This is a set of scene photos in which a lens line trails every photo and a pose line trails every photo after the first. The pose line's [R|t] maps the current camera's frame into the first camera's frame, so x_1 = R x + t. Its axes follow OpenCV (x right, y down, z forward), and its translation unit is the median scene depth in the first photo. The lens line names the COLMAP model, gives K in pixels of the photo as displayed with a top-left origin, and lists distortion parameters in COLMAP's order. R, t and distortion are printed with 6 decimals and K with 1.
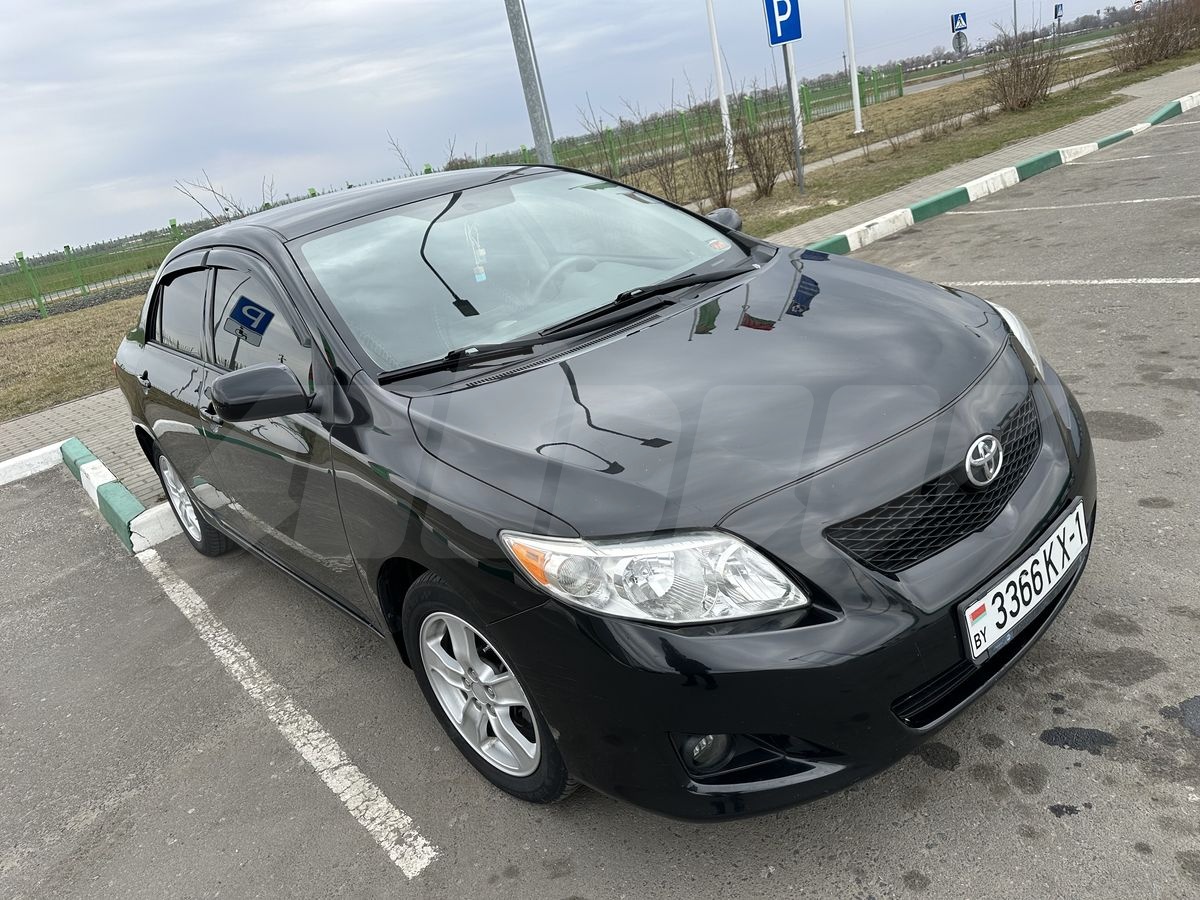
lens RADIAL K [[842.0, 0, 603.7], [0, 842.0, 449.0], [0, 0, 1]] dist [0.034324, -0.039049]
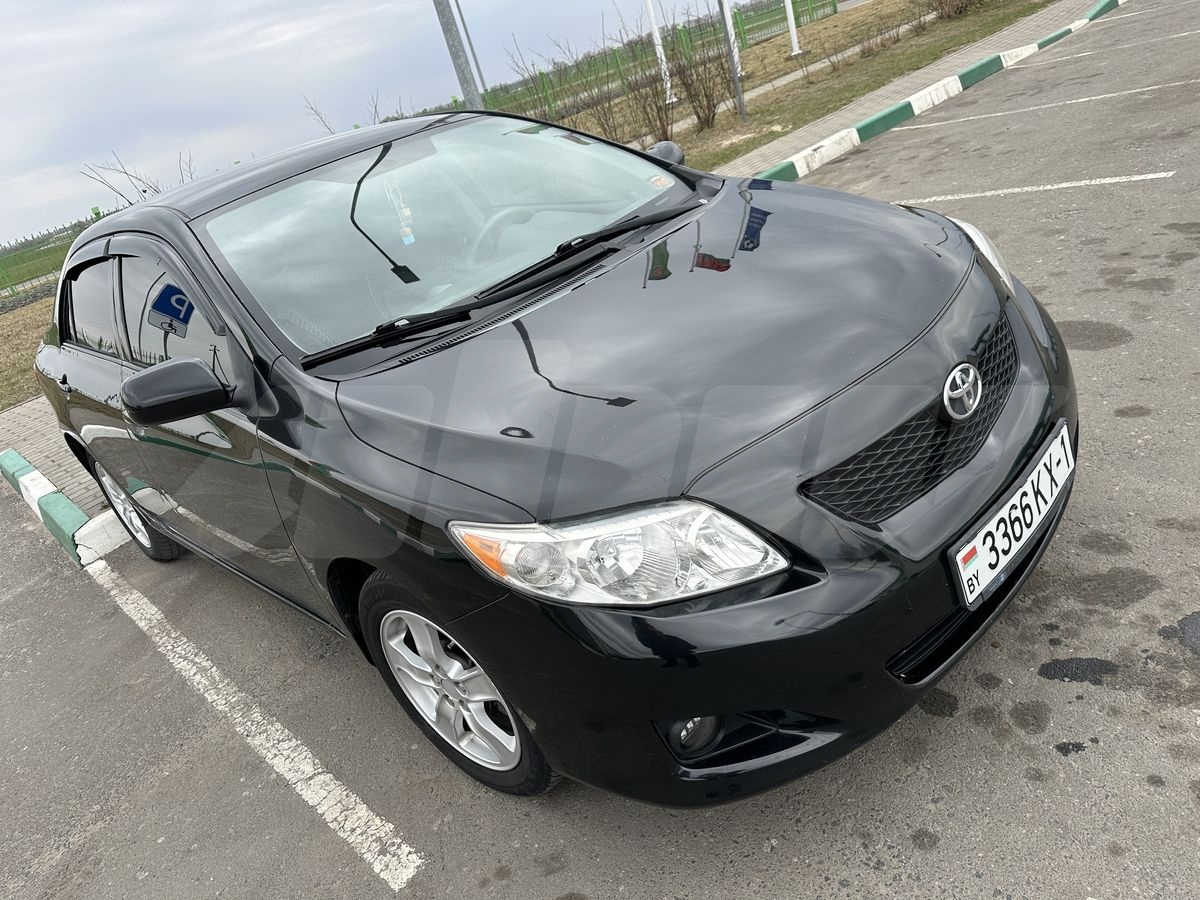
lens RADIAL K [[840.9, 0, 603.0], [0, 840.9, 452.9], [0, 0, 1]] dist [0.034668, -0.041083]
pose [[0.994485, -0.099690, 0.032570, 0.015214], [0.097444, 0.993149, 0.064491, -0.013975], [-0.038776, -0.060962, 0.997387, 0.066760]]
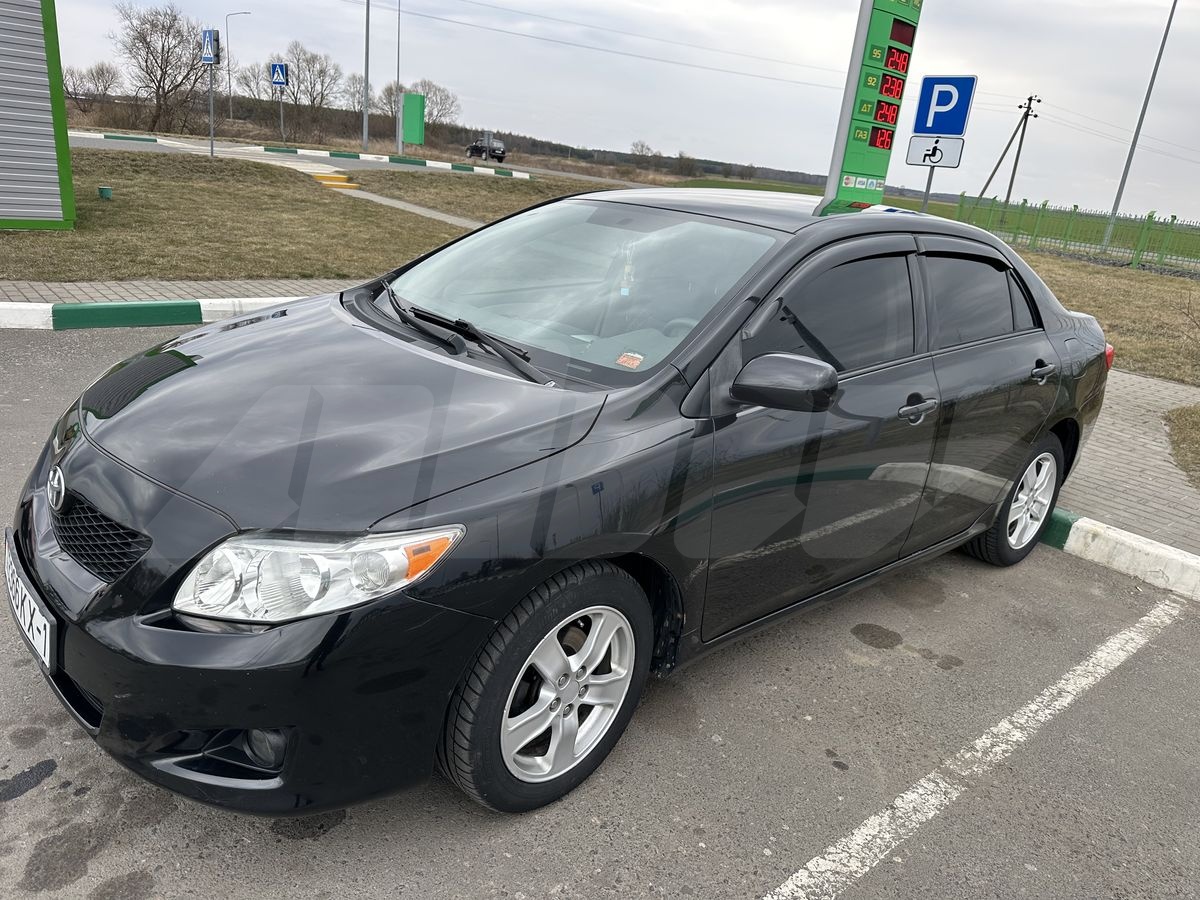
lens RADIAL K [[842.0, 0, 603.7], [0, 842.0, 449.0], [0, 0, 1]] dist [0.034324, -0.039049]
pose [[-0.007402, 0.520870, -0.853604, 1.047937], [-0.434100, 0.767324, 0.471986, -0.670279], [0.900834, 0.374043, 0.220430, 1.062358]]
